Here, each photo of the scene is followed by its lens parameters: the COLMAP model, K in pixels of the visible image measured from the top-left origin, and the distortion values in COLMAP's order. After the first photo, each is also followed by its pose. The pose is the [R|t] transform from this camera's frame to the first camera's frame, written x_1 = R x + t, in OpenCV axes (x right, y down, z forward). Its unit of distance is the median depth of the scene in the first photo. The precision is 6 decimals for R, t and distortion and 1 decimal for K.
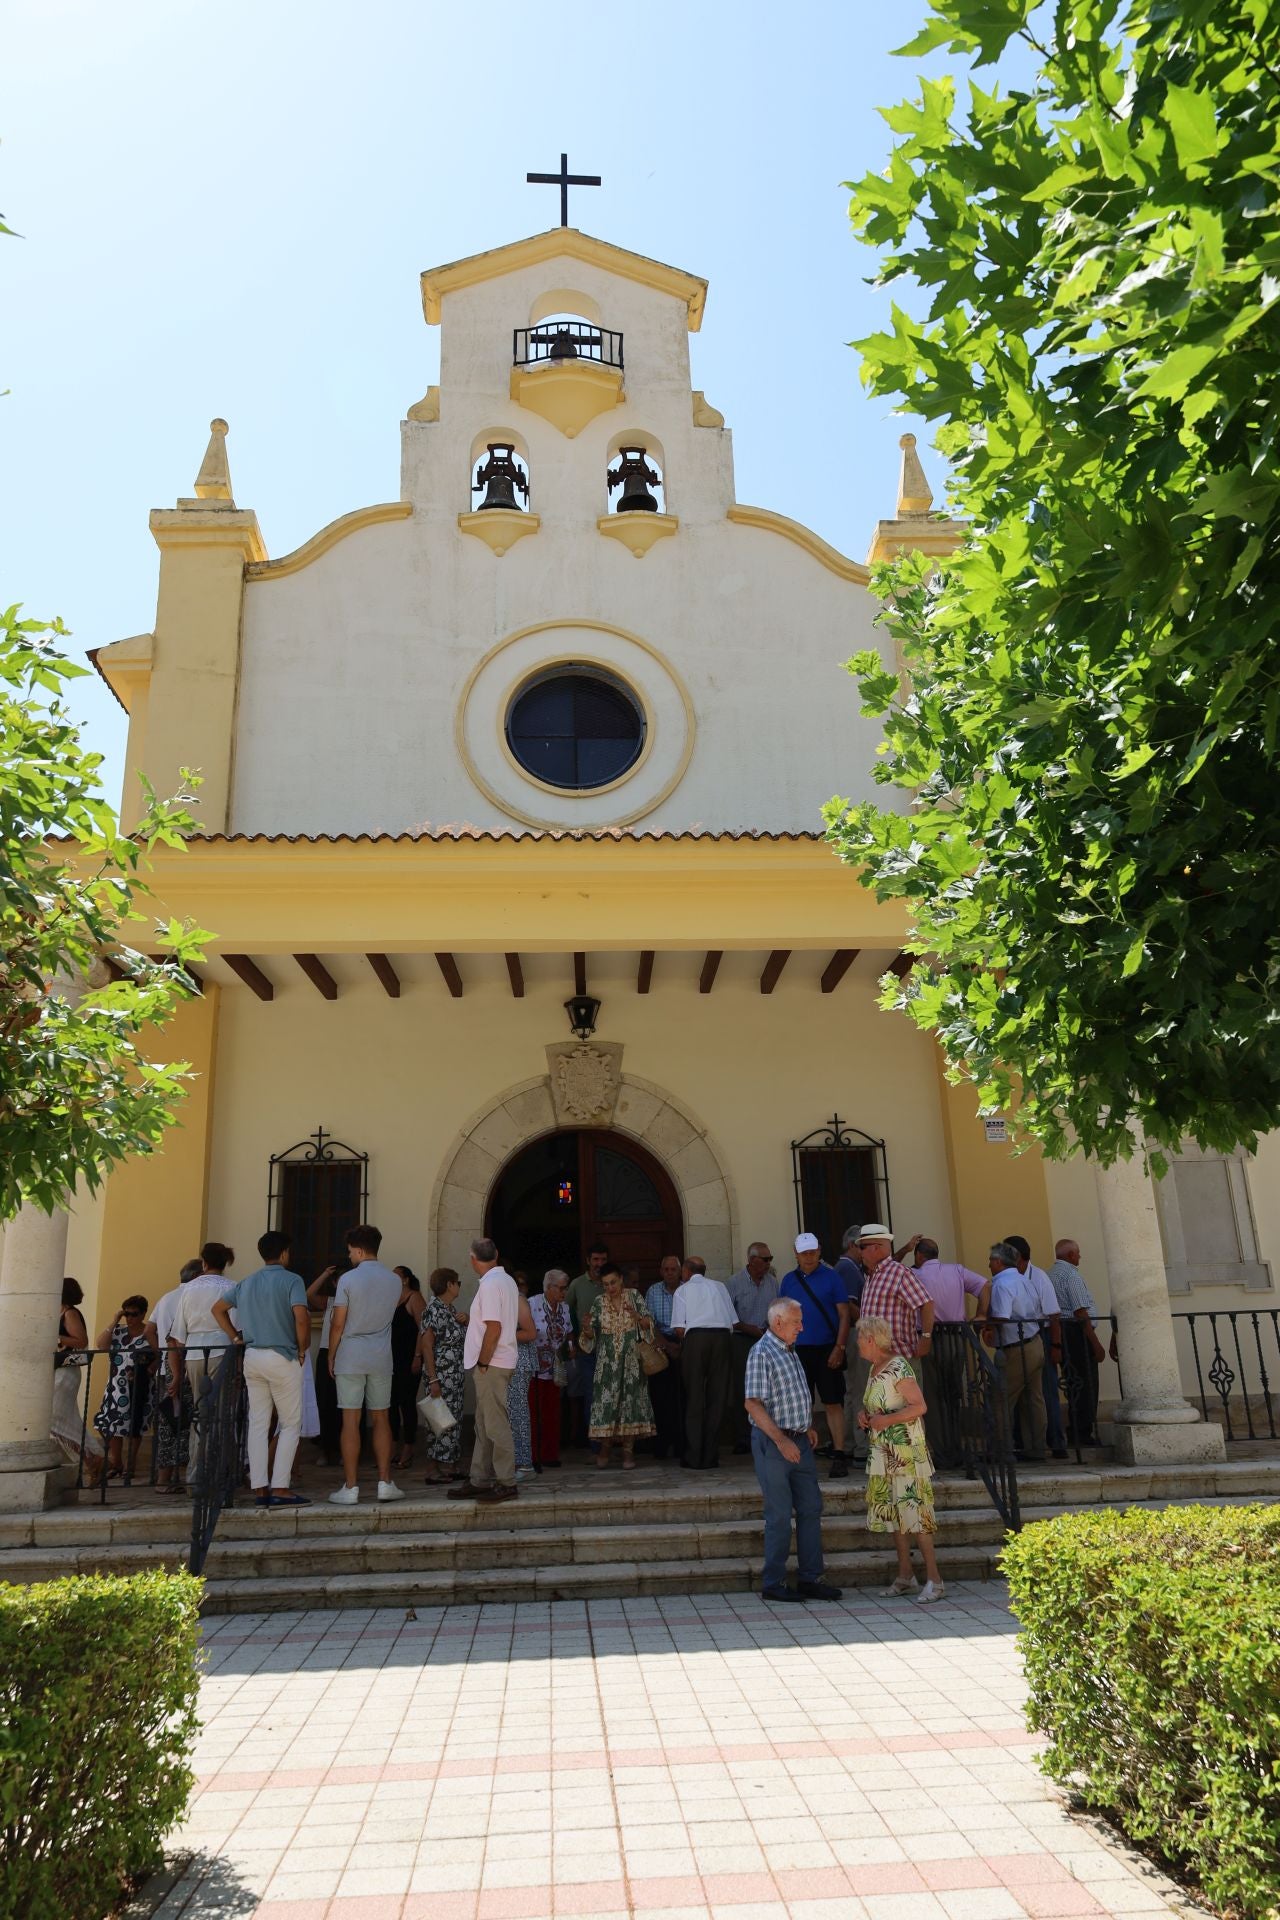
lens RADIAL K [[1258.2, 0, 642.3], [0, 1258.2, 963.5], [0, 0, 1]] dist [-0.020584, 0.006964]
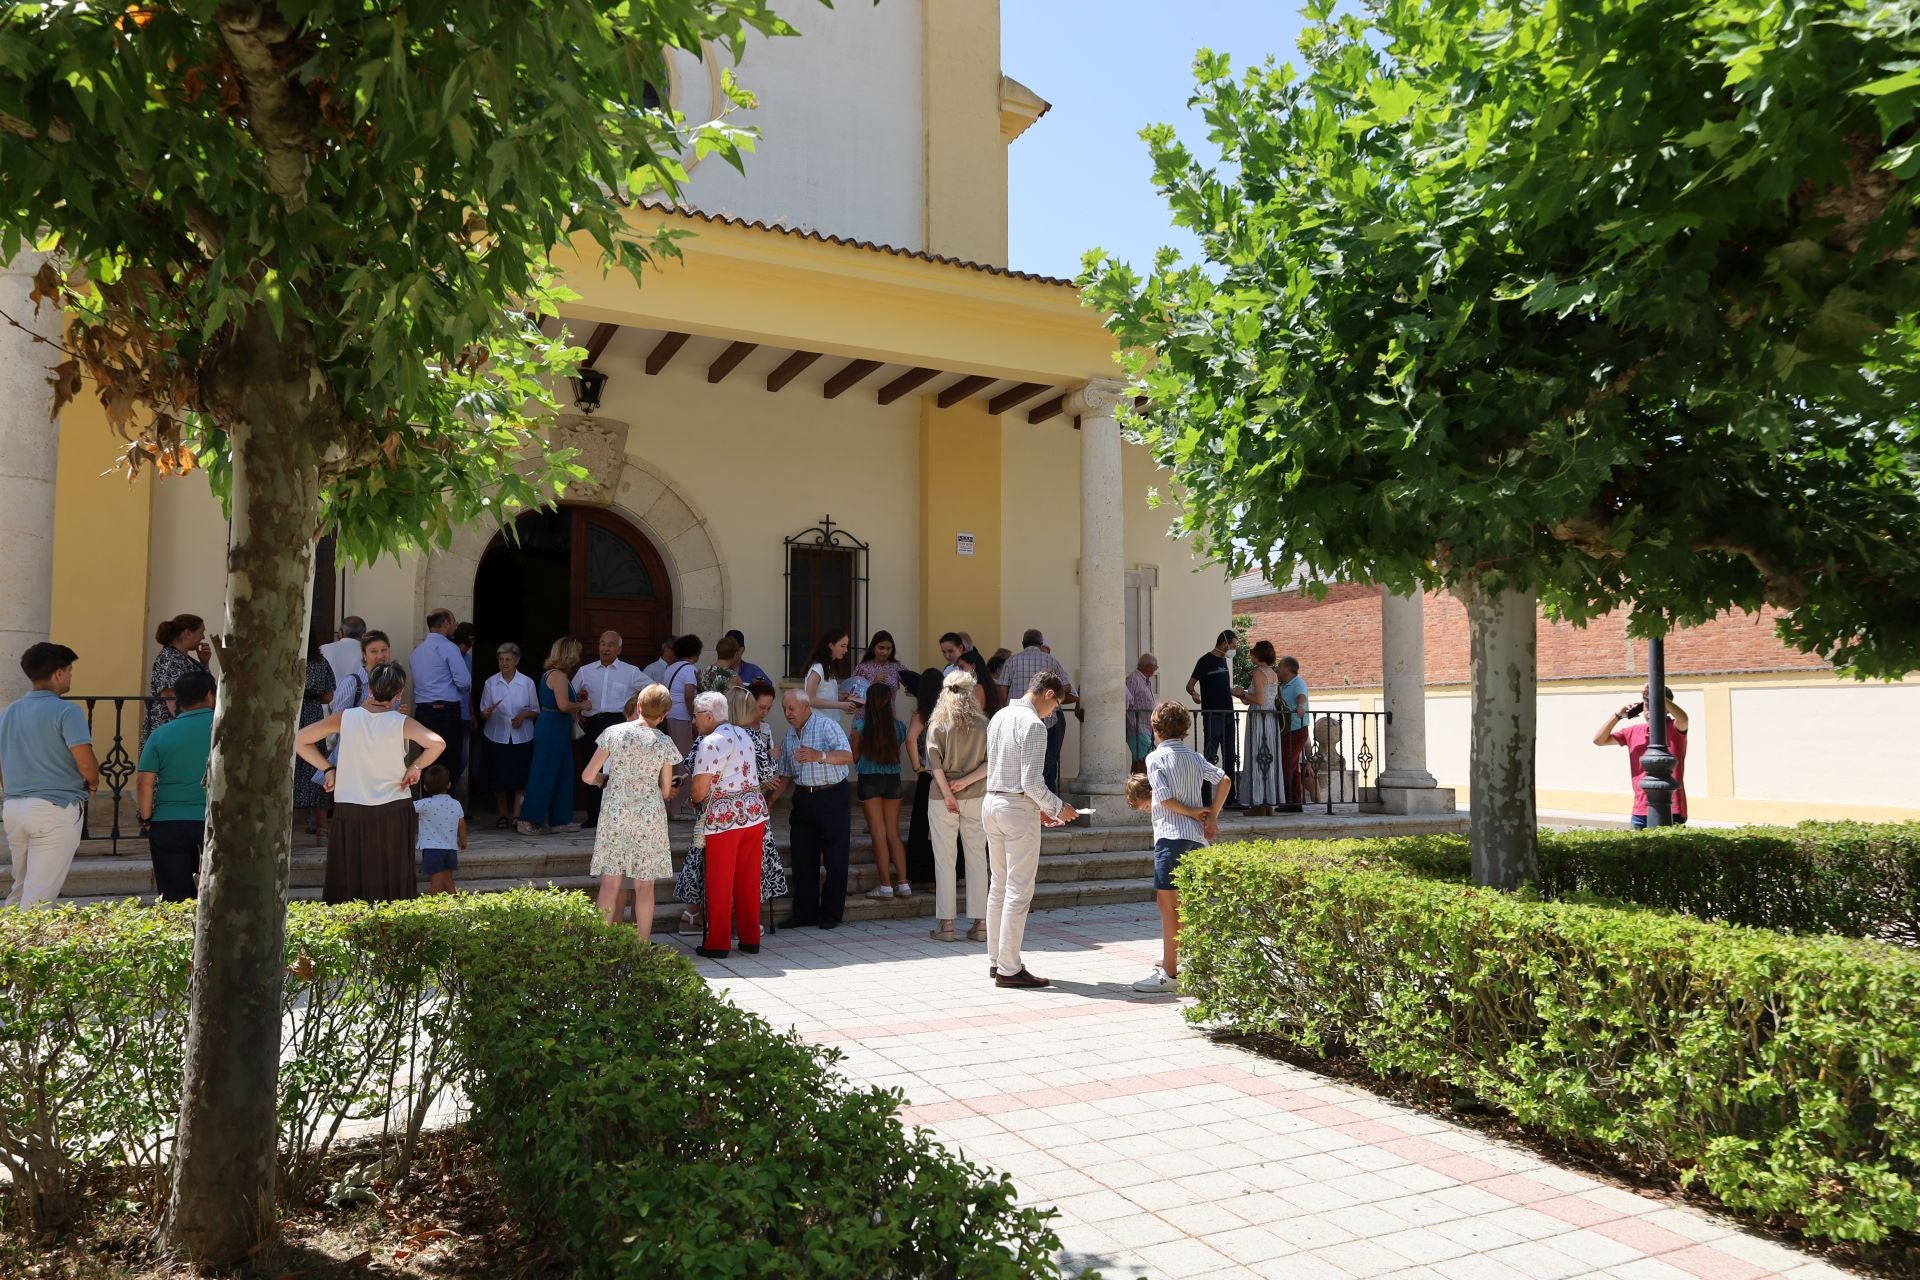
lens RADIAL K [[1258.2, 0, 933.0], [0, 1258.2, 631.4], [0, 0, 1]] dist [-0.020584, 0.006964]
pose [[0.926717, 0.065735, 0.369966, -0.409397], [-0.142871, 0.972275, 0.185121, 0.015599], [-0.347540, -0.224412, 0.910415, -0.052463]]
